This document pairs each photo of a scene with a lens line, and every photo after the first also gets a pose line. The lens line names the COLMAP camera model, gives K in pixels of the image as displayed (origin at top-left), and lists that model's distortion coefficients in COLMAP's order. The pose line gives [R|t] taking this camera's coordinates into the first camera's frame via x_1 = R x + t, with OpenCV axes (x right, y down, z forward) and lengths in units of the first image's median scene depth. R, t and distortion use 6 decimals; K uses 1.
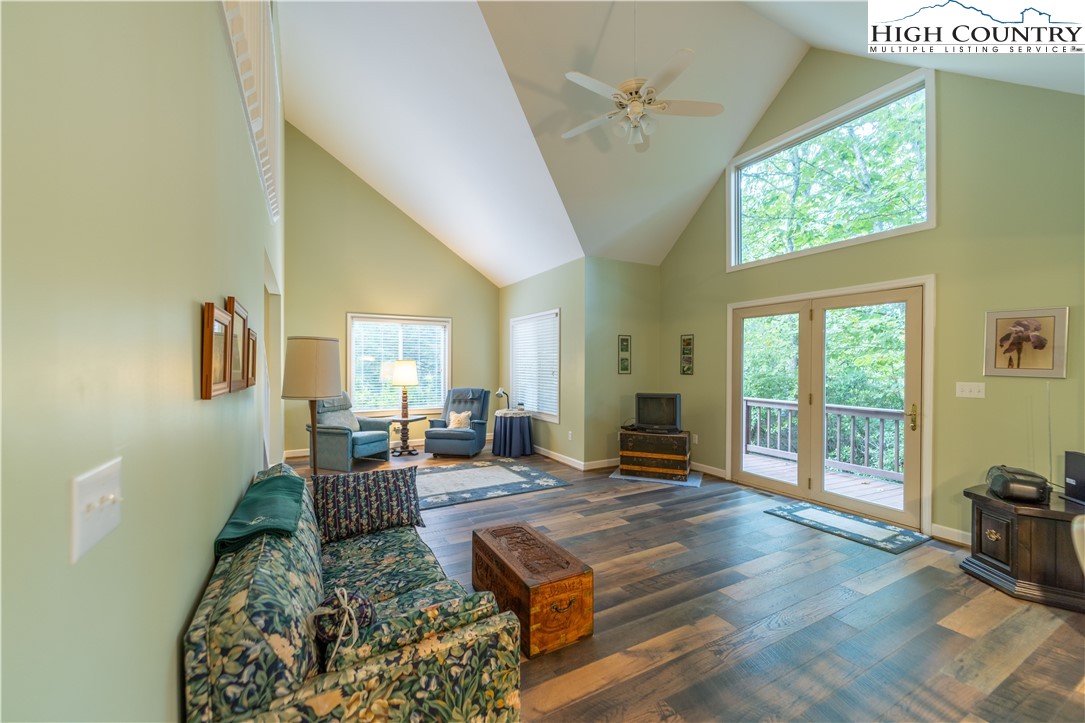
lens RADIAL K [[434.6, 0, 544.2], [0, 434.6, 363.9], [0, 0, 1]] dist [-0.000400, -0.000277]
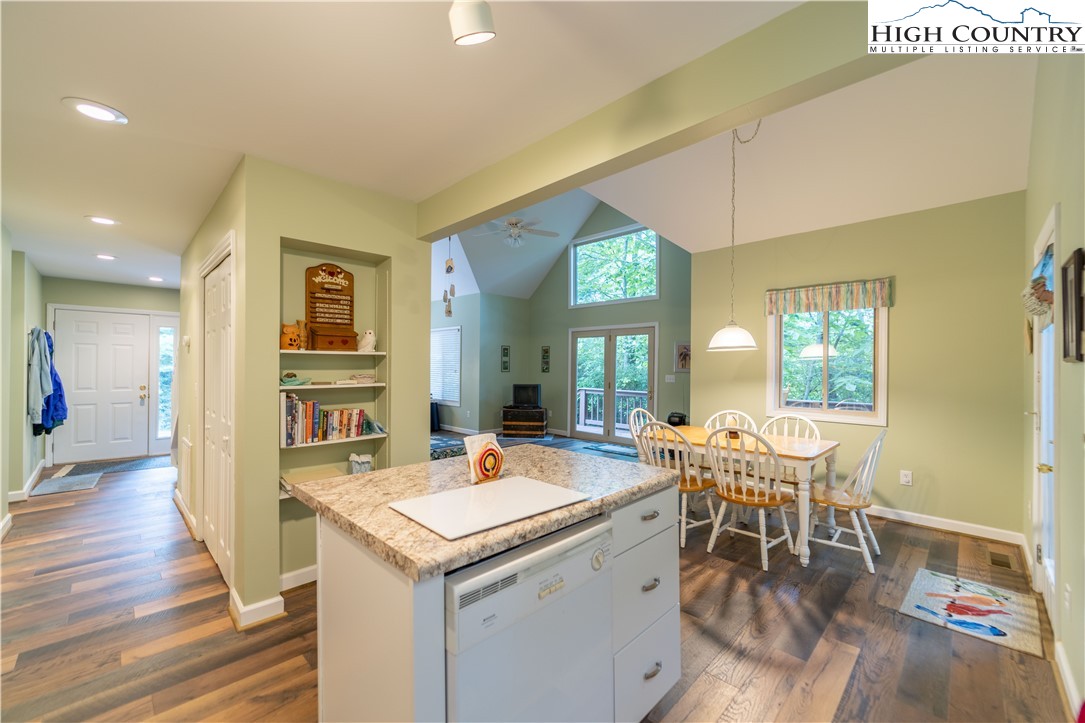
lens RADIAL K [[434.6, 0, 544.2], [0, 434.6, 363.9], [0, 0, 1]] dist [-0.000400, -0.000277]
pose [[0.958814, 0.004937, 0.283990, -0.135350], [-0.005006, 0.999987, -0.000483, -0.005015], [-0.283989, -0.000958, 0.958827, -0.567731]]
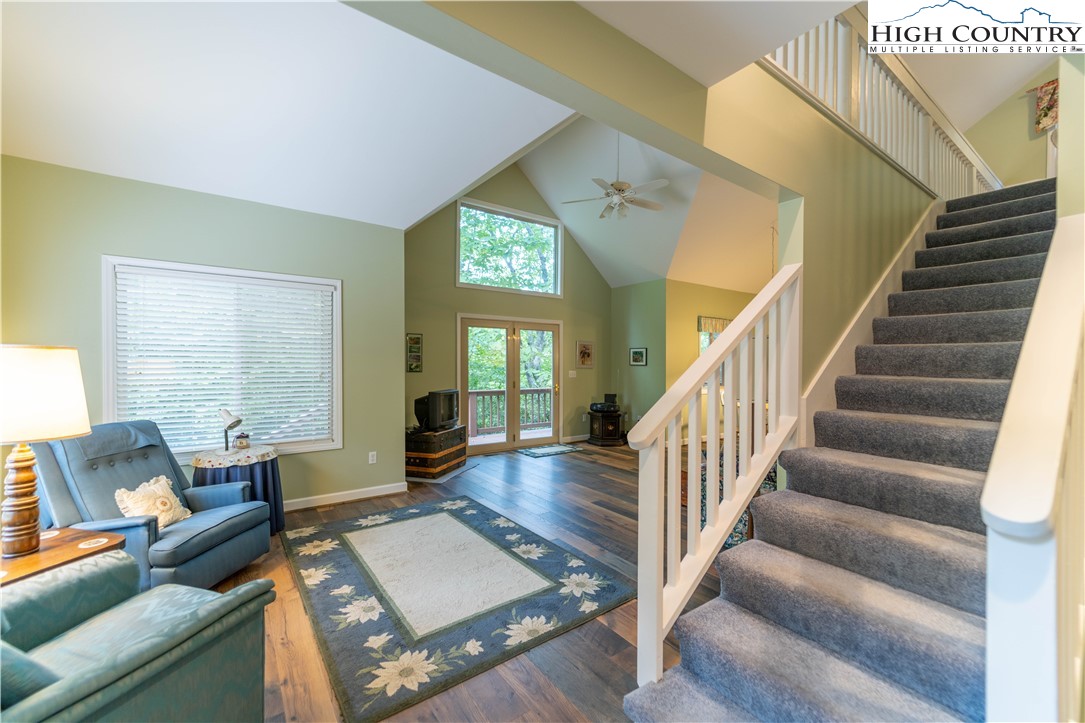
lens RADIAL K [[435.0, 0, 543.3], [0, 435.0, 364.1], [0, 0, 1]] dist [0.002045, -0.000559]
pose [[-0.118396, -0.006635, 0.992944, -0.868845], [-0.008218, 0.999950, 0.005702, -0.003661], [-0.992932, -0.007484, -0.118445, 0.963987]]
